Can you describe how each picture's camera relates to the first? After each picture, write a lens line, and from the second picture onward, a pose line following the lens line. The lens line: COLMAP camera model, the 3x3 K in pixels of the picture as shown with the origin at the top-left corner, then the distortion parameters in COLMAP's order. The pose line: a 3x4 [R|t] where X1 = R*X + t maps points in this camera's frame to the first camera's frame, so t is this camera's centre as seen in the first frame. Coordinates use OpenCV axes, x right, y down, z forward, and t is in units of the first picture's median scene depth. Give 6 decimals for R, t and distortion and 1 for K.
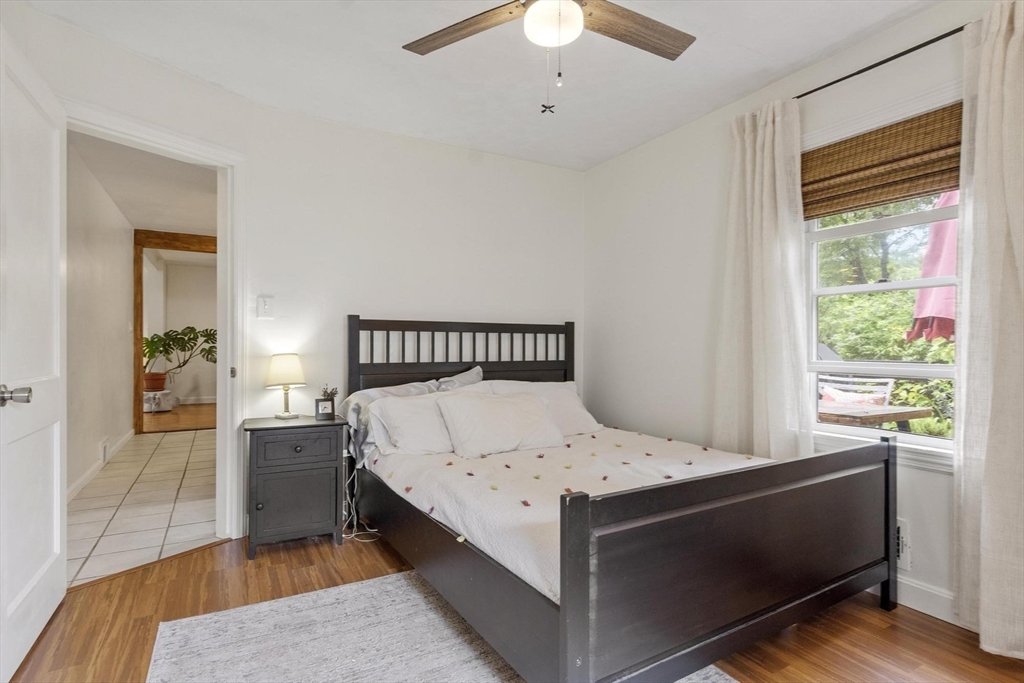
lens RADIAL K [[512.8, 0, 512.0], [0, 512.8, 341.5], [0, 0, 1]] dist [0.001051, 0.000207]
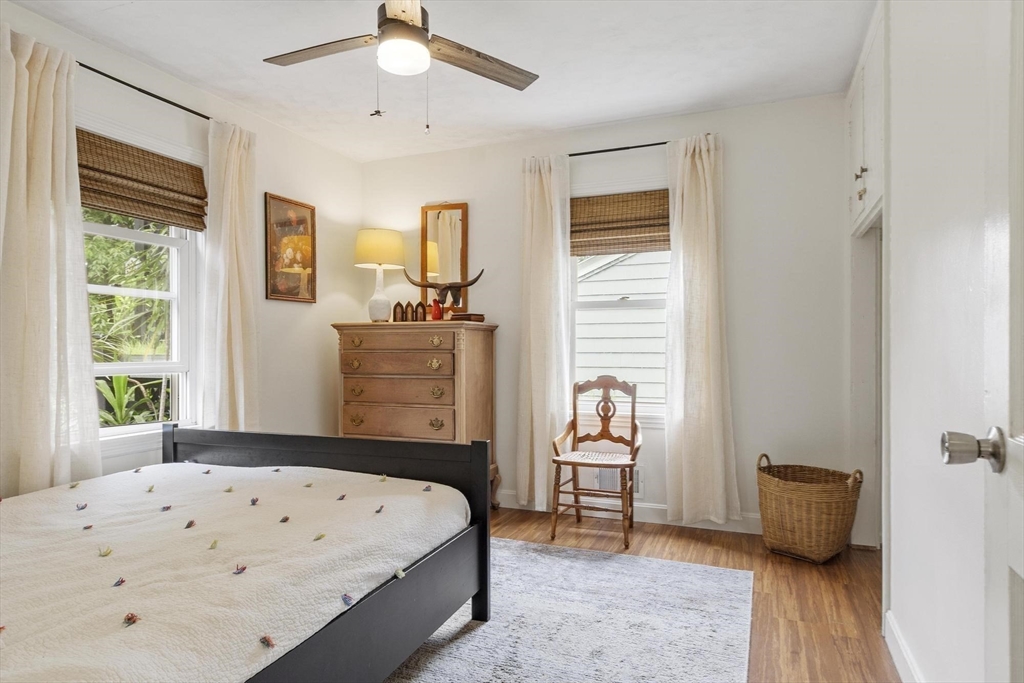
lens RADIAL K [[617.3, 0, 512.0], [0, 617.3, 341.5], [0, 0, 1]] dist [-0.000386, -0.000102]
pose [[-0.613725, 0.004037, 0.789509, -0.841705], [-0.009546, 0.999876, -0.012533, 0.006227], [-0.789462, -0.015228, -0.613610, 1.220698]]
